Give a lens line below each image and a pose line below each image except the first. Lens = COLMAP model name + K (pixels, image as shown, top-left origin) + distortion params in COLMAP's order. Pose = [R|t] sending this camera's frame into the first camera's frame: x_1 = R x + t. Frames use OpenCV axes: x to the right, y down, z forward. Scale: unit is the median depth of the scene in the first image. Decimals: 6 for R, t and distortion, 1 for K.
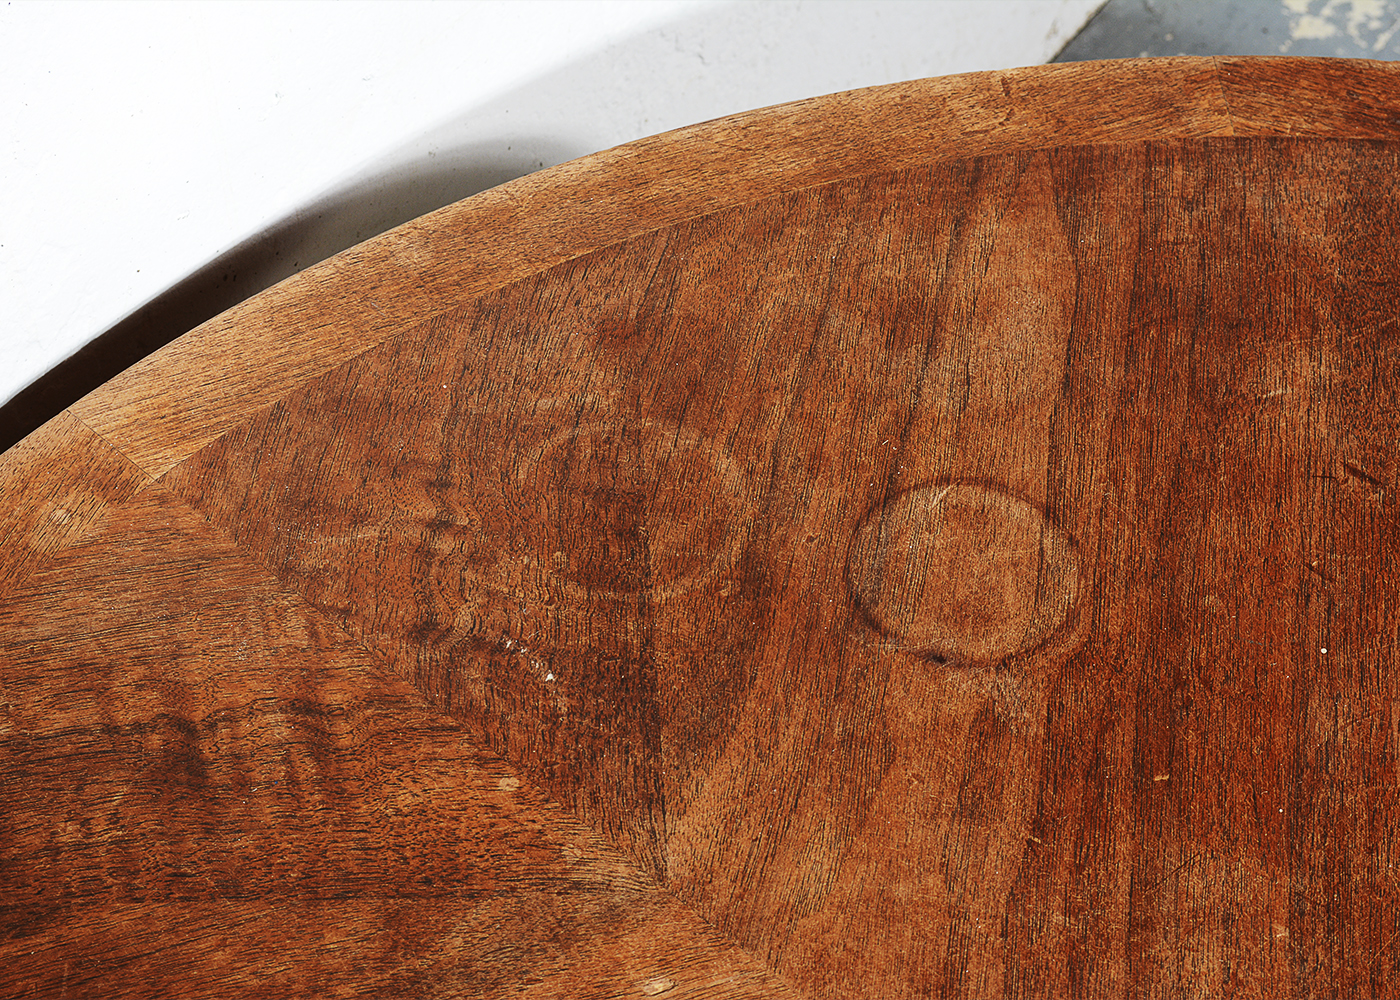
lens RADIAL K [[2570.4, 0, 700.1], [0, 2570.4, 500.5], [0, 0, 1]] dist [0.012860, 0.000000]
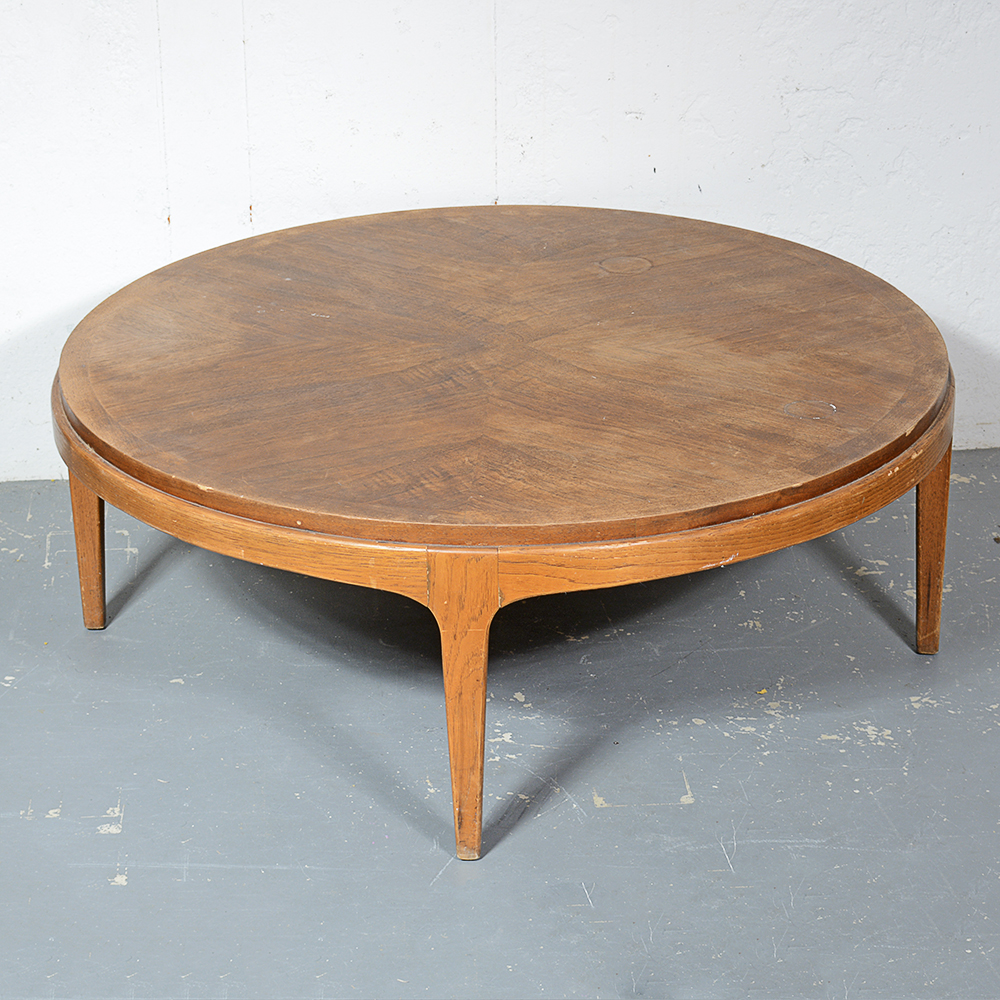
lens RADIAL K [[2959.5, 0, 501.9], [0, 2959.5, 499.8], [0, 0, 1]] dist [0.039987, 0.000000]
pose [[0.616284, 0.303529, -0.726680, 3.781146], [-0.587388, 0.791798, -0.167424, 1.320625], [0.524566, 0.530024, 0.666262, -2.289247]]
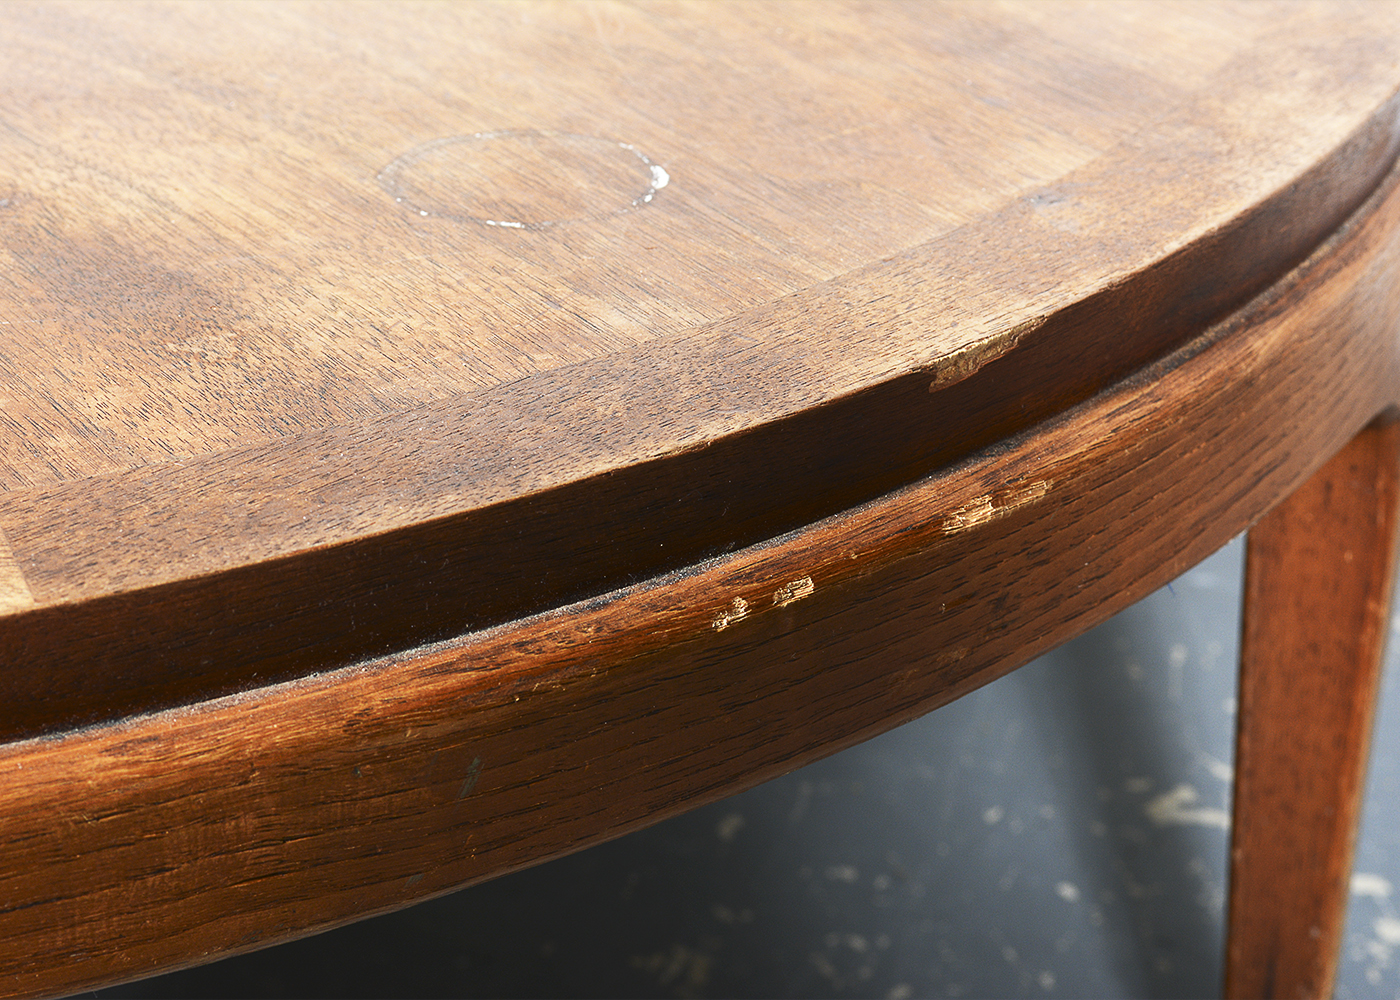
lens RADIAL K [[2777.4, 0, 701.3], [0, 2777.4, 500.8], [0, 0, 1]] dist [-0.046776, 0.000000]
pose [[0.378824, 0.420366, -0.824491, 1.475566], [-0.706918, 0.706411, 0.035360, 0.192761], [0.597293, 0.569452, 0.564770, 0.503884]]
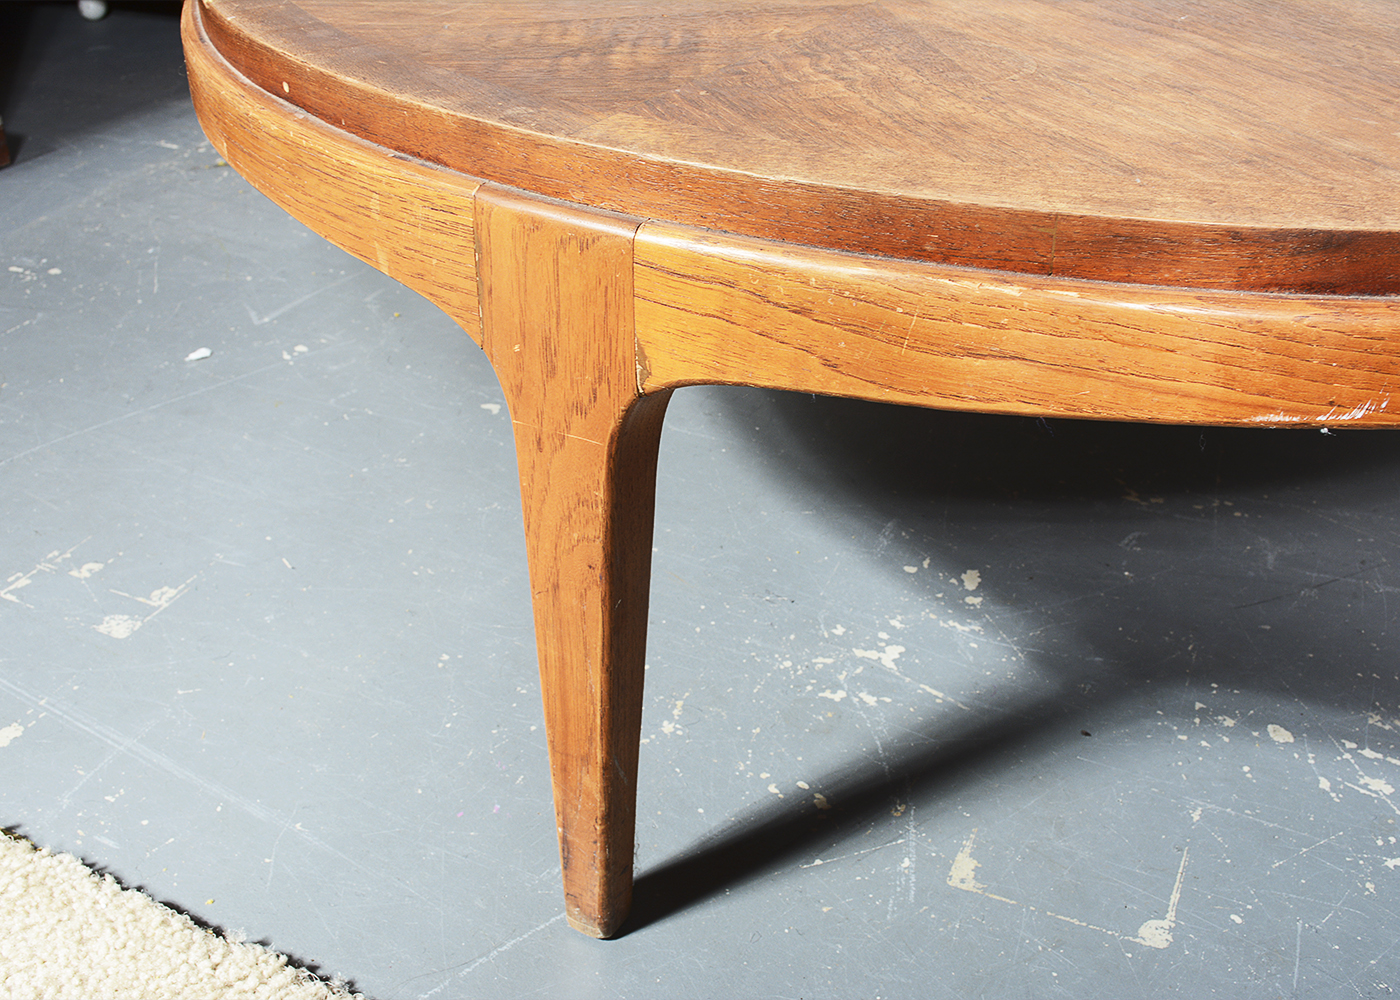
lens RADIAL K [[1559.2, 0, 700.3], [0, 1559.2, 501.3], [0, 0, 1]] dist [-0.058606, 0.000000]
pose [[0.166444, 0.502628, -0.848329, 1.522267], [-0.746452, 0.626368, 0.224663, 0.586287], [0.644287, 0.595843, 0.479443, 0.213997]]
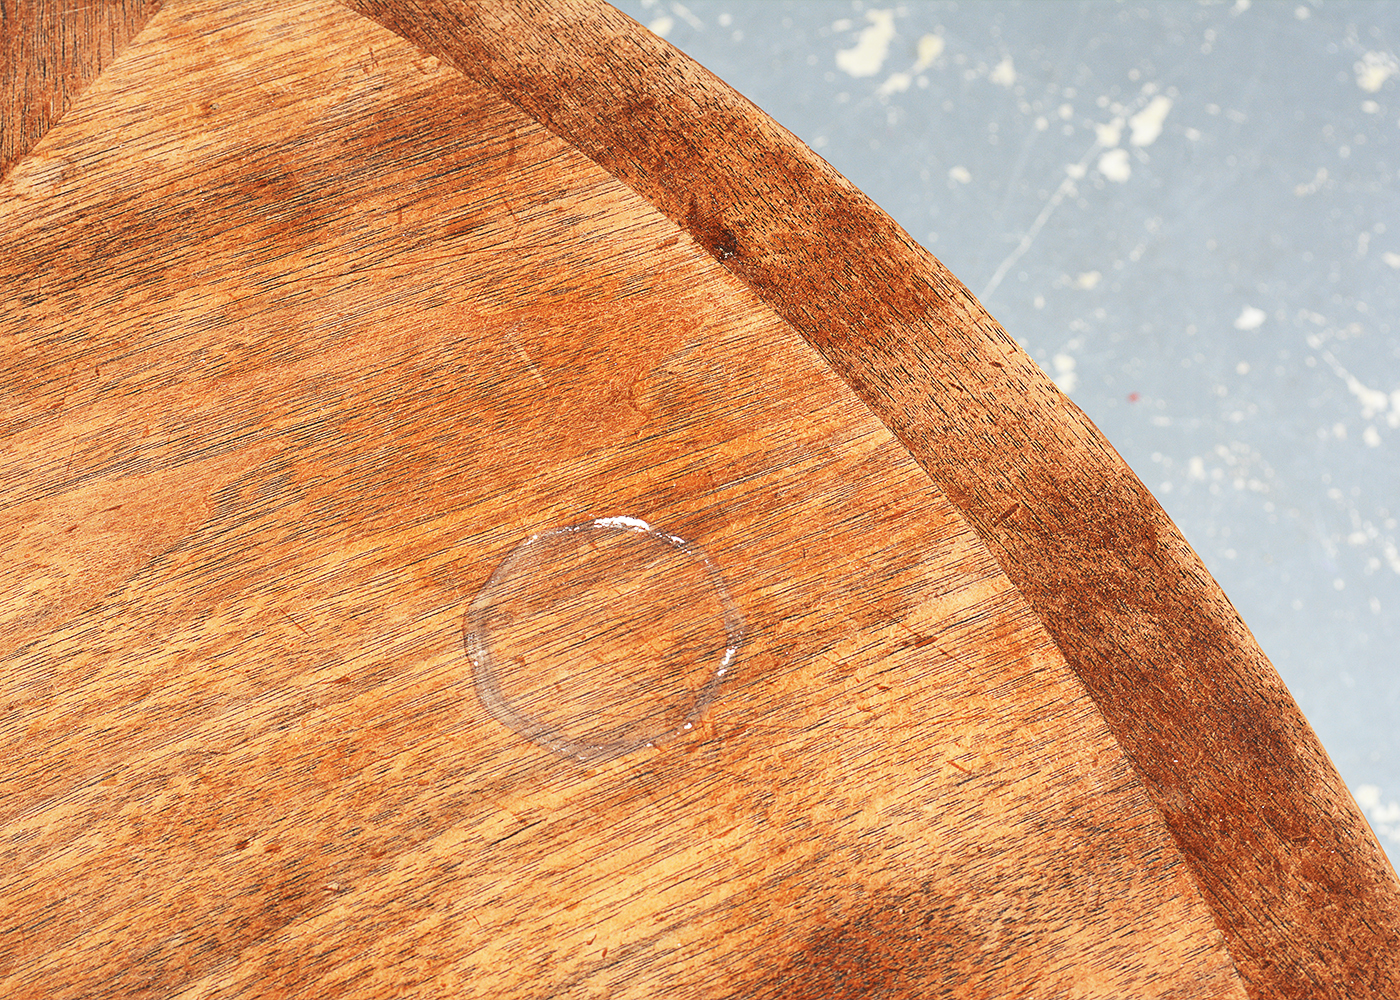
lens RADIAL K [[3221.9, 0, 699.2], [0, 3221.9, 499.3], [0, 0, 1]] dist [0.017772, 0.000000]
pose [[0.975590, -0.189355, 0.111213, 0.710776], [0.176391, 0.977371, 0.116752, 0.053368], [-0.130804, -0.094285, 0.986915, -0.030707]]
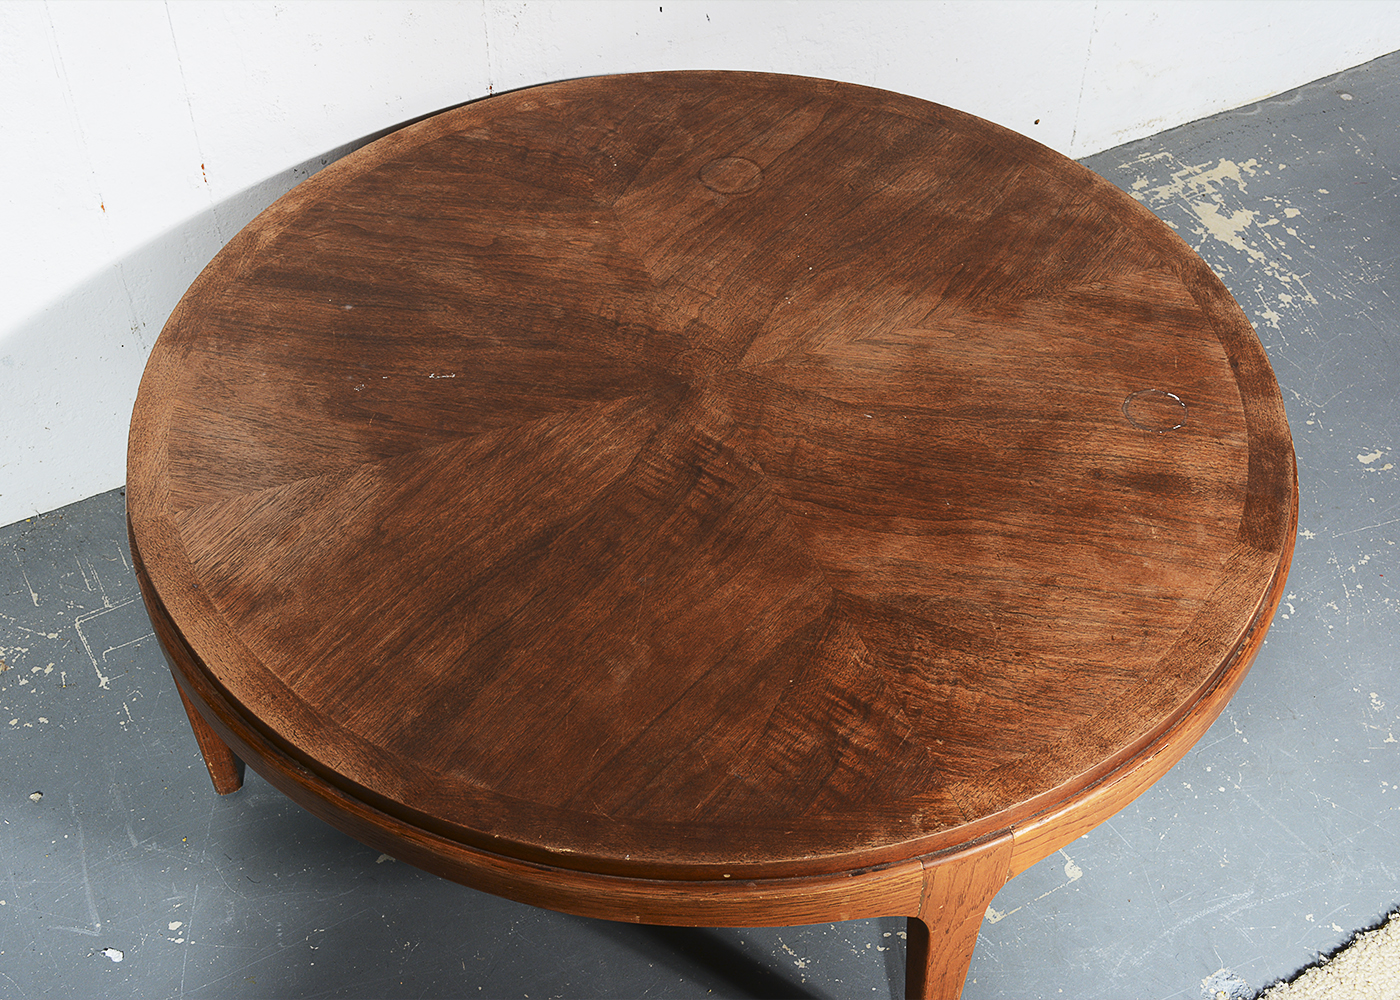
lens RADIAL K [[1732.3, 0, 700.6], [0, 1732.3, 498.9], [0, 0, 1]] dist [-0.038879, 0.000000]
pose [[0.892524, 0.313351, -0.324363, 0.998921], [-0.336994, 0.941337, -0.017900, 0.515652], [0.299725, 0.125285, 0.945763, -1.275532]]
